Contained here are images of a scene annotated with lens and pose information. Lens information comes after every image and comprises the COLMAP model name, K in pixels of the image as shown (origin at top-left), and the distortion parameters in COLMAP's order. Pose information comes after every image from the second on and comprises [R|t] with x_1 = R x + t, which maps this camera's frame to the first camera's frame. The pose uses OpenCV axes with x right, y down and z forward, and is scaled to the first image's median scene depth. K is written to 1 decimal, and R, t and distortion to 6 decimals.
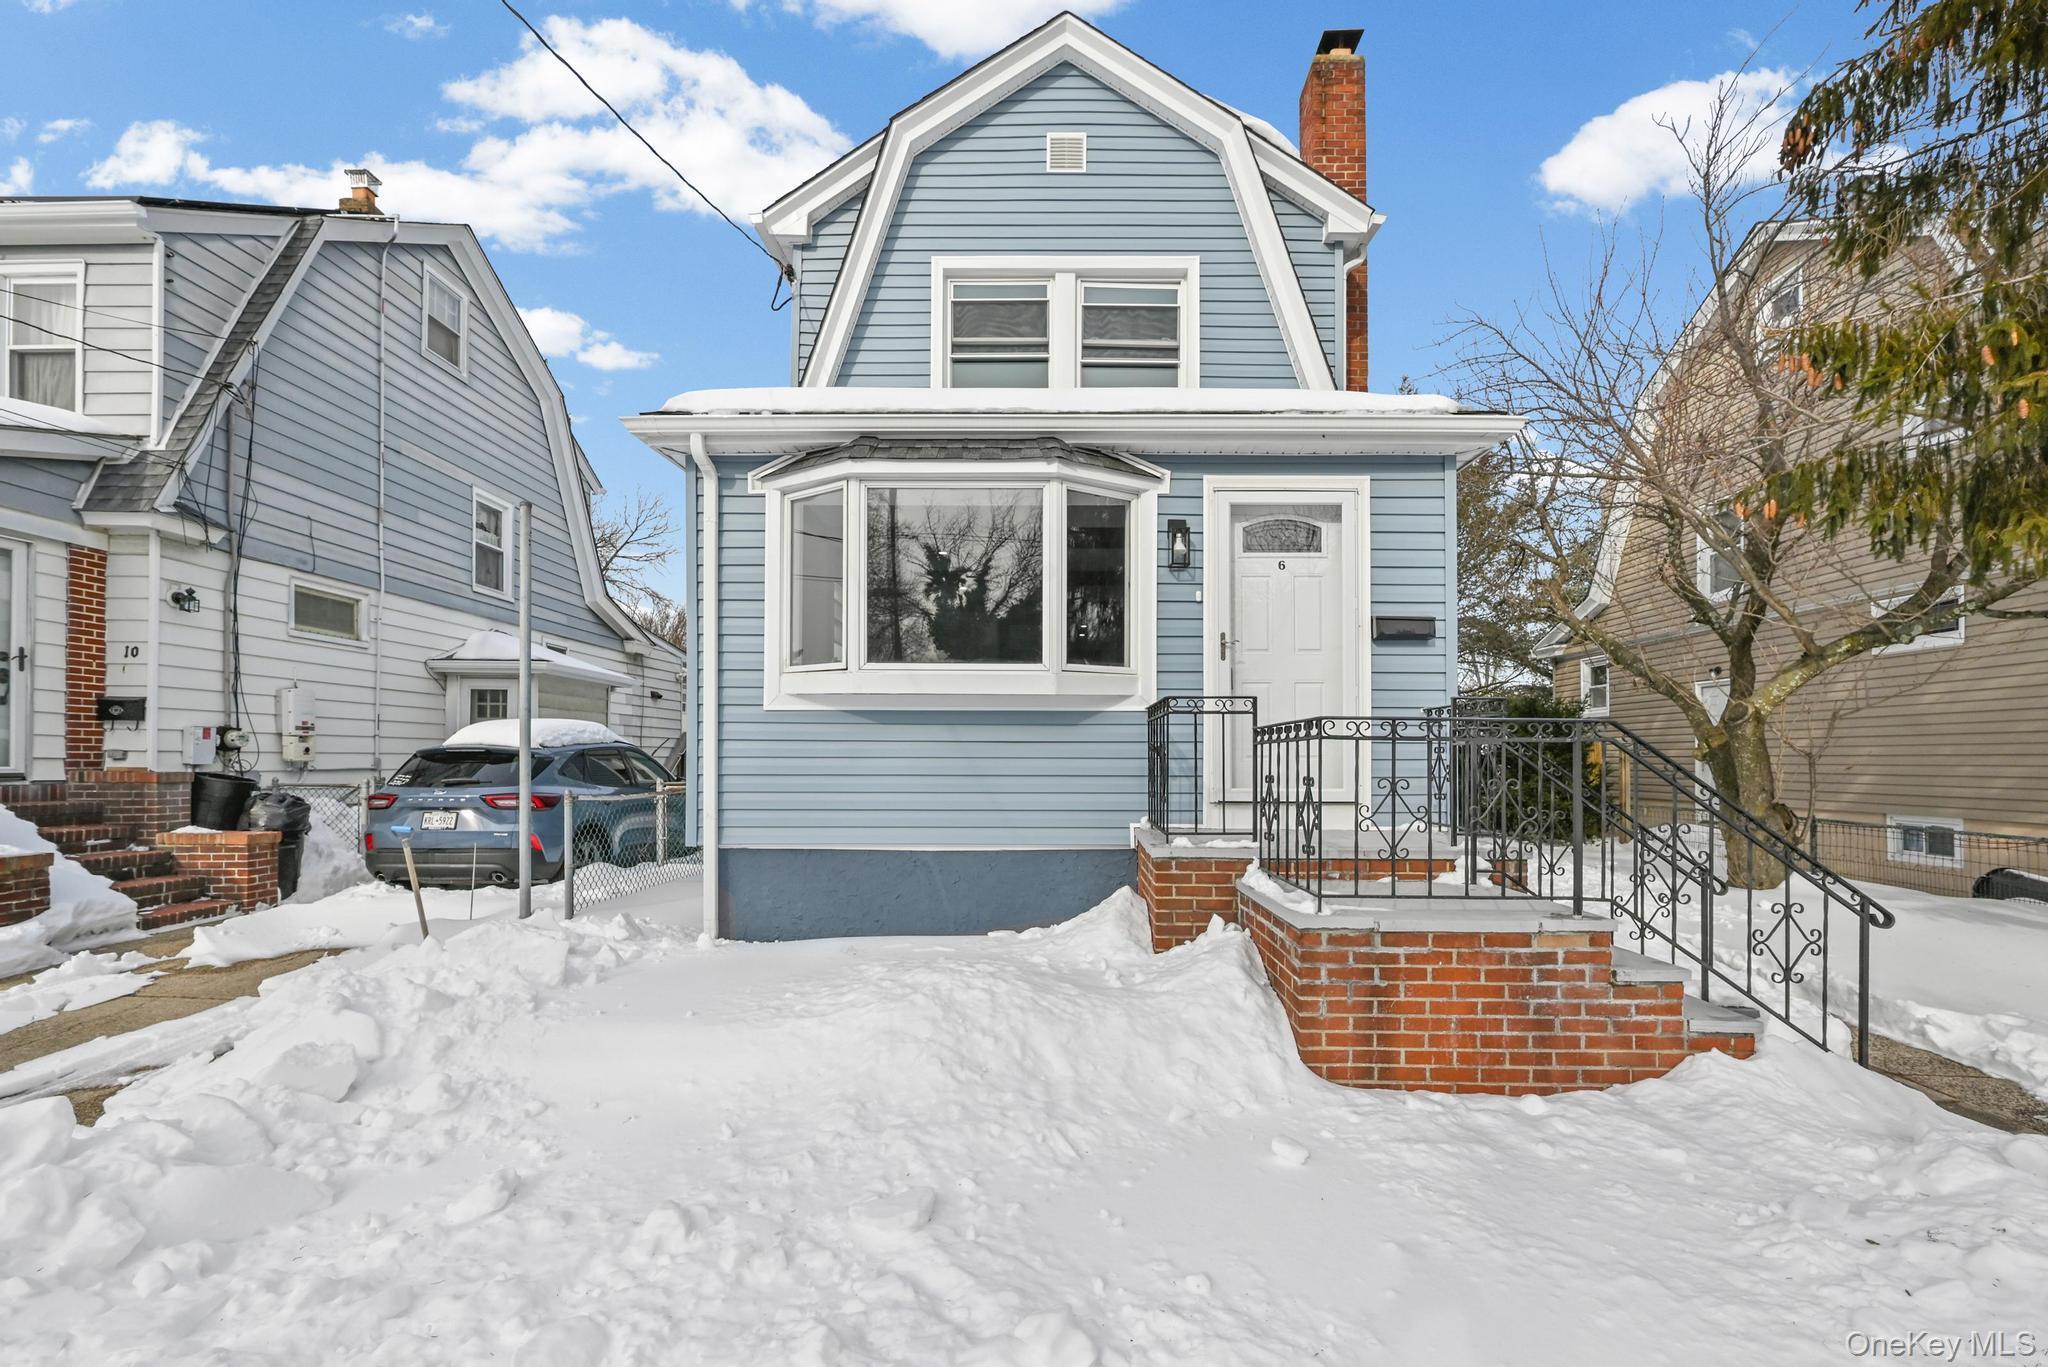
lens RADIAL K [[836.5, 0, 1045.0], [0, 836.5, 751.1], [0, 0, 1]] dist [-0.001301, -0.000257]
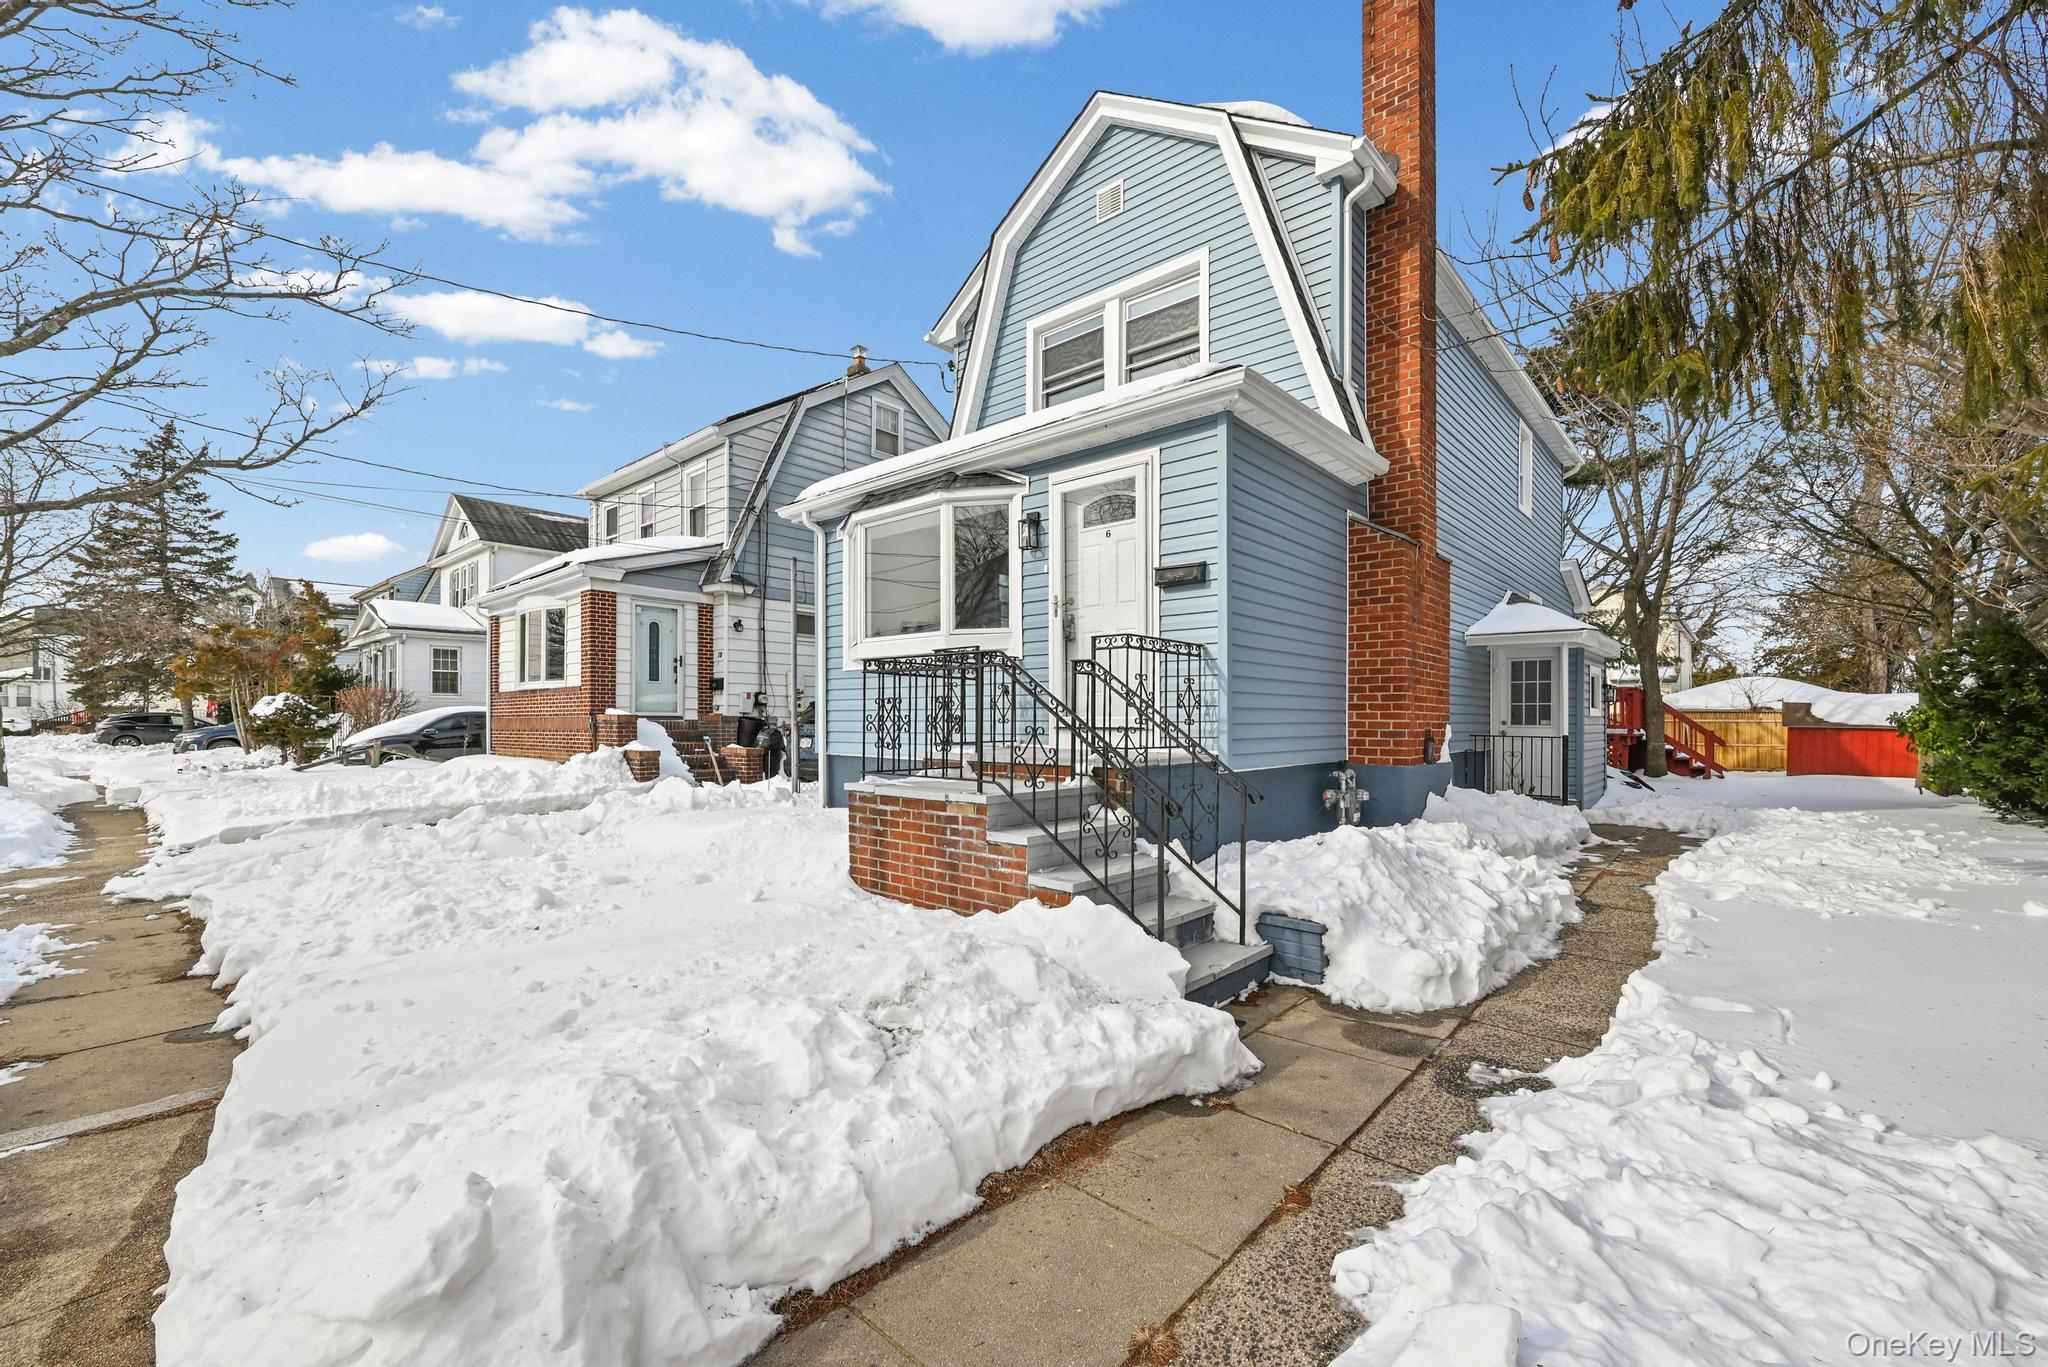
lens RADIAL K [[836.5, 0, 1034.1], [0, 836.5, 722.6], [0, 0, 1]] dist [-0.001301, -0.000257]
pose [[0.753392, -0.000765, -0.657571, 0.743964], [0.006152, 0.999964, 0.005886, 0.033229], [0.657543, -0.008480, 0.753370, 0.006595]]
